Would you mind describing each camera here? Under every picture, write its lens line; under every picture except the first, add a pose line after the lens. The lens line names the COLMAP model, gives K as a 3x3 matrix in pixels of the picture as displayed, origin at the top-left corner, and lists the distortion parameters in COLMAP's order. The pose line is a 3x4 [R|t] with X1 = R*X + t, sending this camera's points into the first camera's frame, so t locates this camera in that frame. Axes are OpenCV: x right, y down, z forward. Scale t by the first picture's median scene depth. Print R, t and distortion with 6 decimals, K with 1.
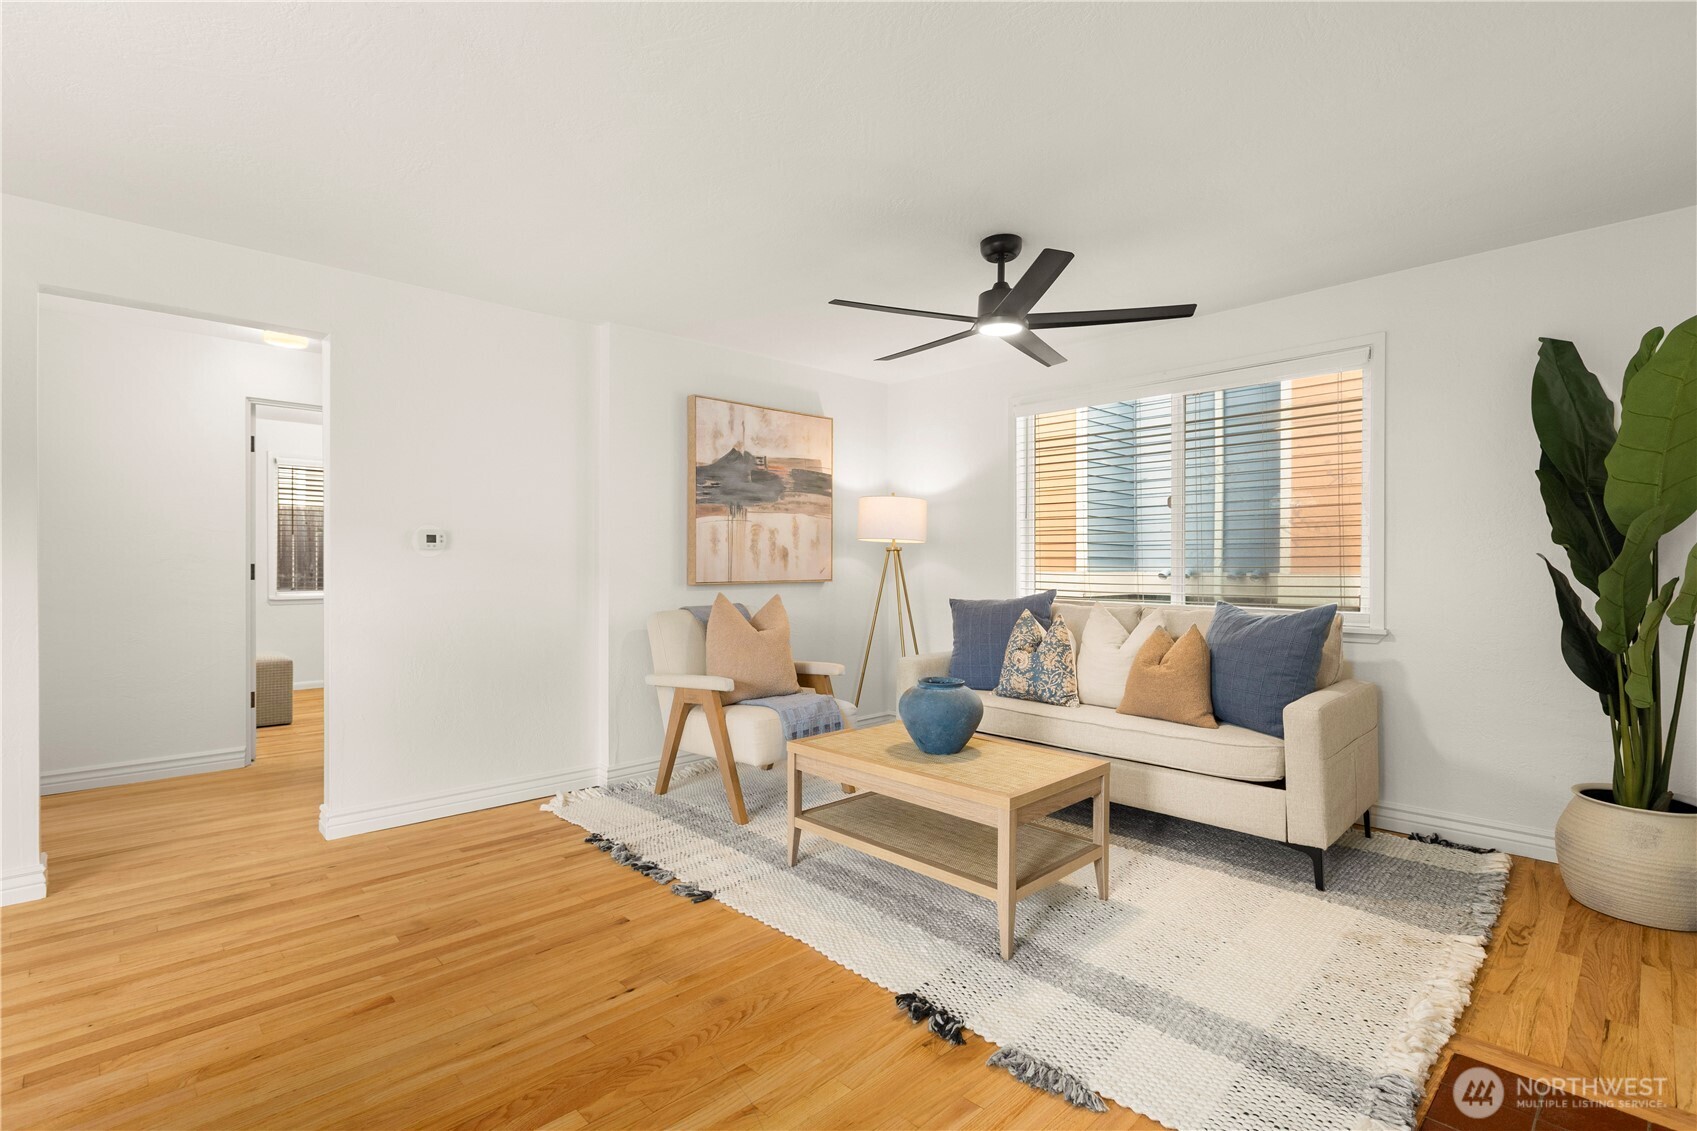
lens RADIAL K [[806.7, 0, 851.4], [0, 806.7, 554.7], [0, 0, 1]] dist [-0.001429, -0.000415]
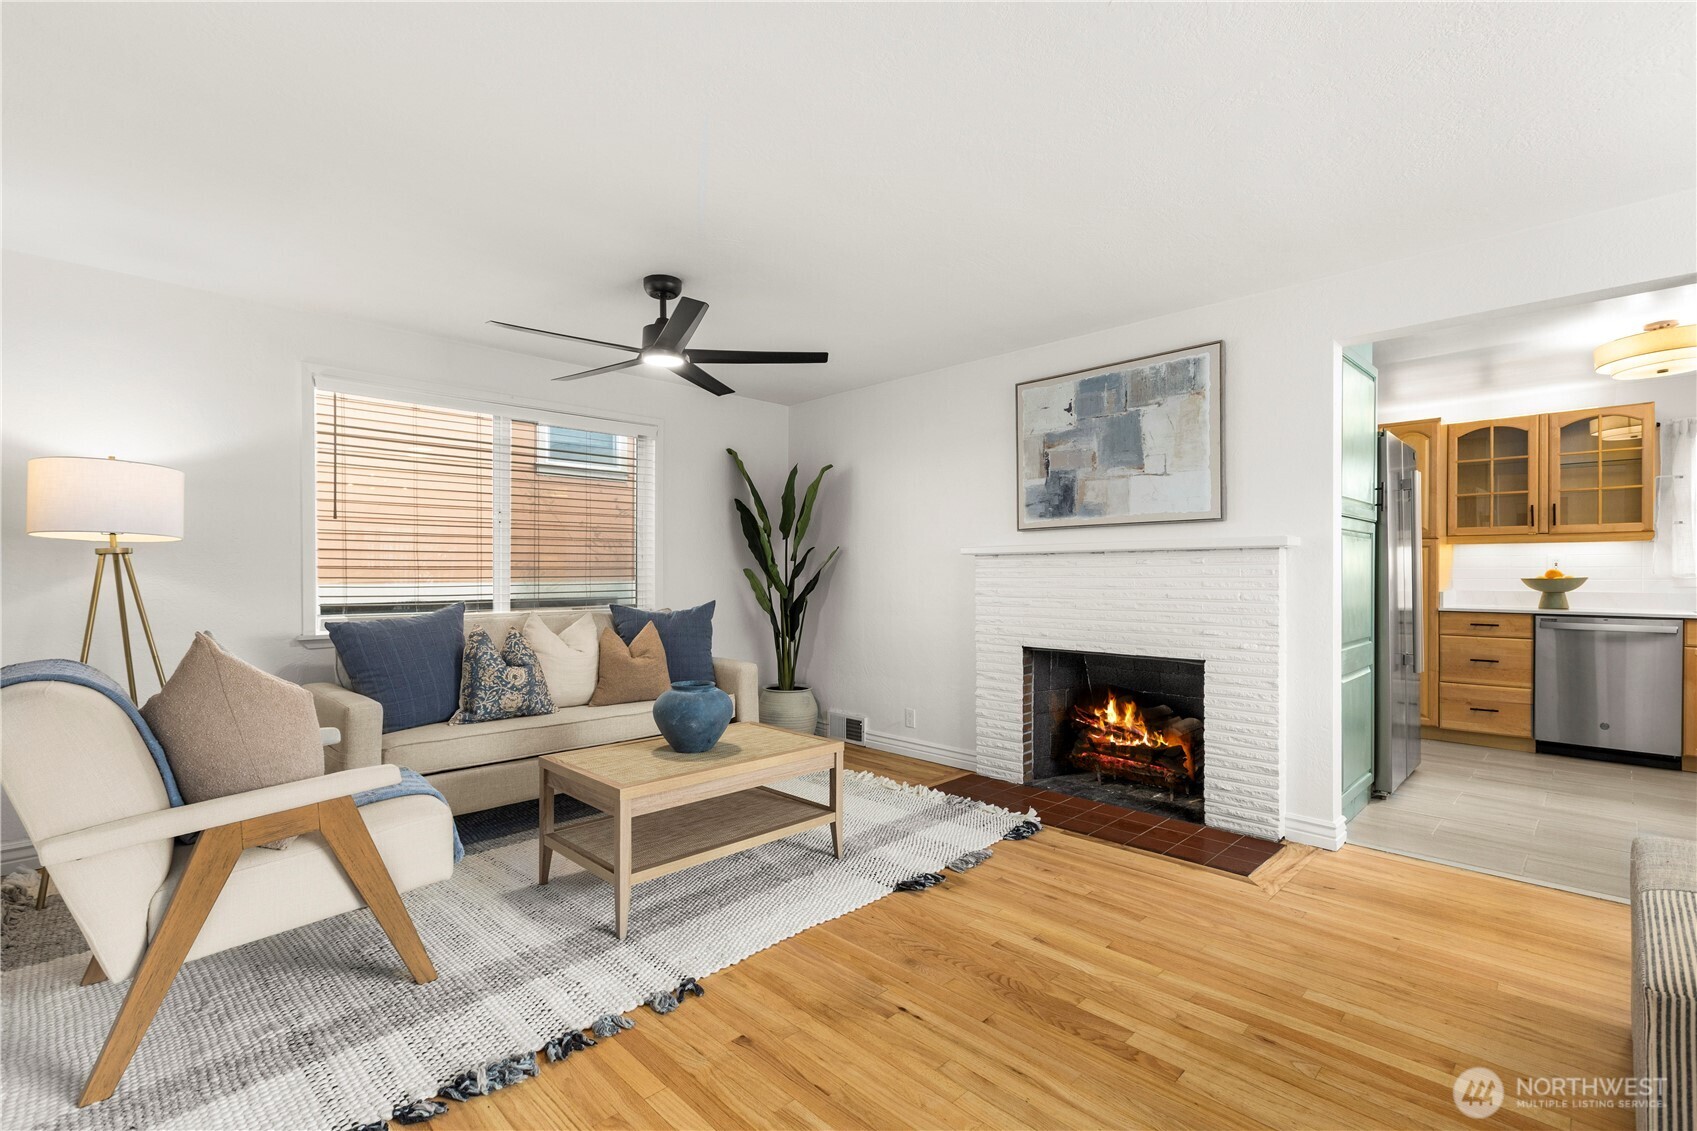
lens RADIAL K [[757.7, 0, 851.5], [0, 757.7, 573.9], [0, 0, 1]] dist [-0.003623, -0.000454]
pose [[-0.025219, -0.001190, 0.999681, -0.903906], [-0.007681, 0.999970, 0.000997, 0.009090], [-0.999652, -0.007653, -0.025227, 0.827958]]
